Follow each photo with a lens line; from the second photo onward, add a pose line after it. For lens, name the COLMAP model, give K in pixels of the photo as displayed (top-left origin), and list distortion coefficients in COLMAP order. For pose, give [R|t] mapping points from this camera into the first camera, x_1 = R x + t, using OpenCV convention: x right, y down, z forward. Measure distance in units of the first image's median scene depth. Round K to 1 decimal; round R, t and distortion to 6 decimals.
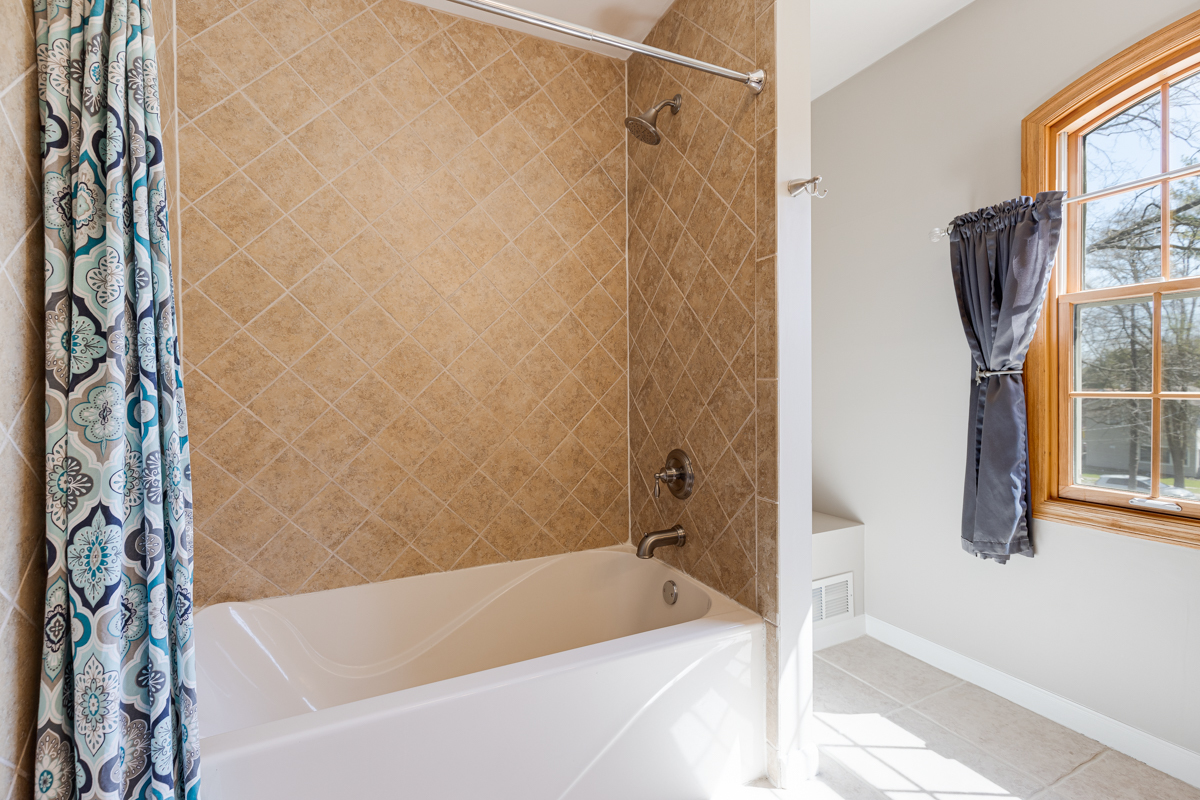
lens RADIAL K [[536.0, 0, 603.7], [0, 536.0, 389.0], [0, 0, 1]] dist [-0.001213, -0.000118]
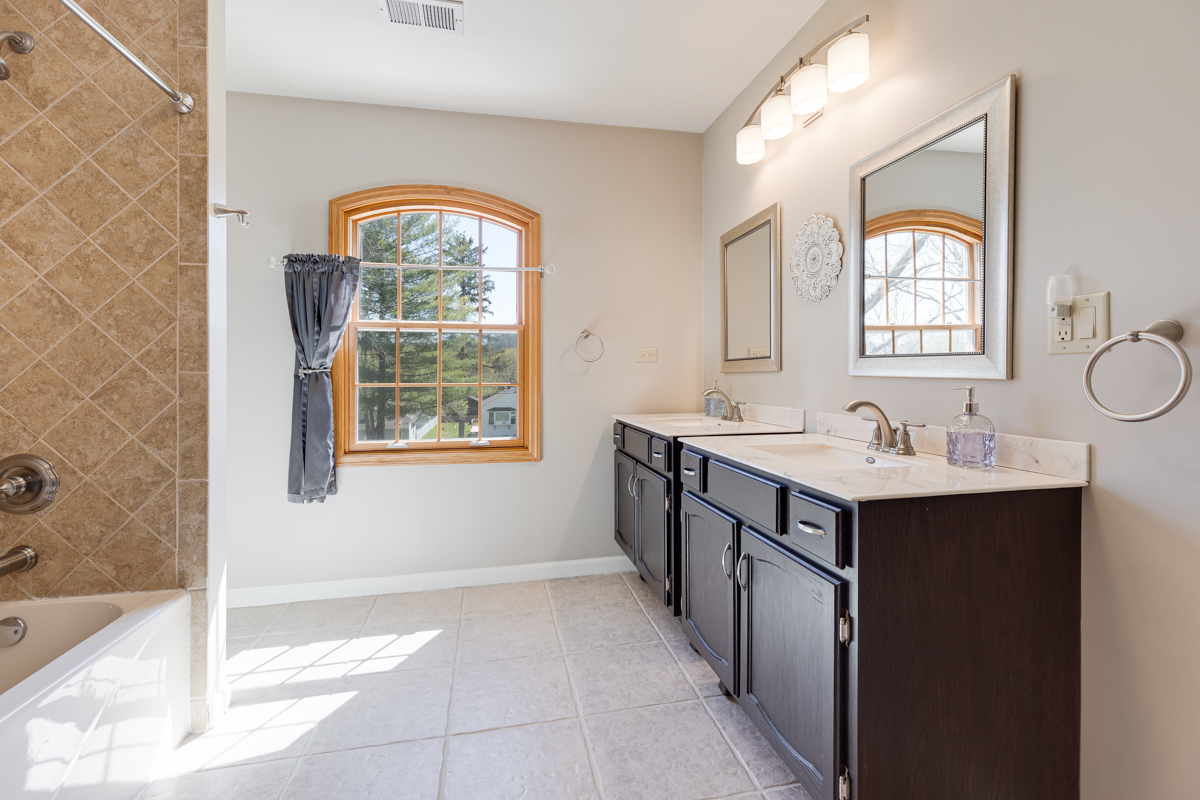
lens RADIAL K [[536.0, 0, 603.7], [0, 536.0, 389.0], [0, 0, 1]] dist [-0.001213, -0.000118]
pose [[0.230311, -0.013343, 0.973026, -0.515648], [0.009347, 0.999890, 0.011499, 0.010314], [-0.973072, 0.006447, 0.230411, -0.080708]]
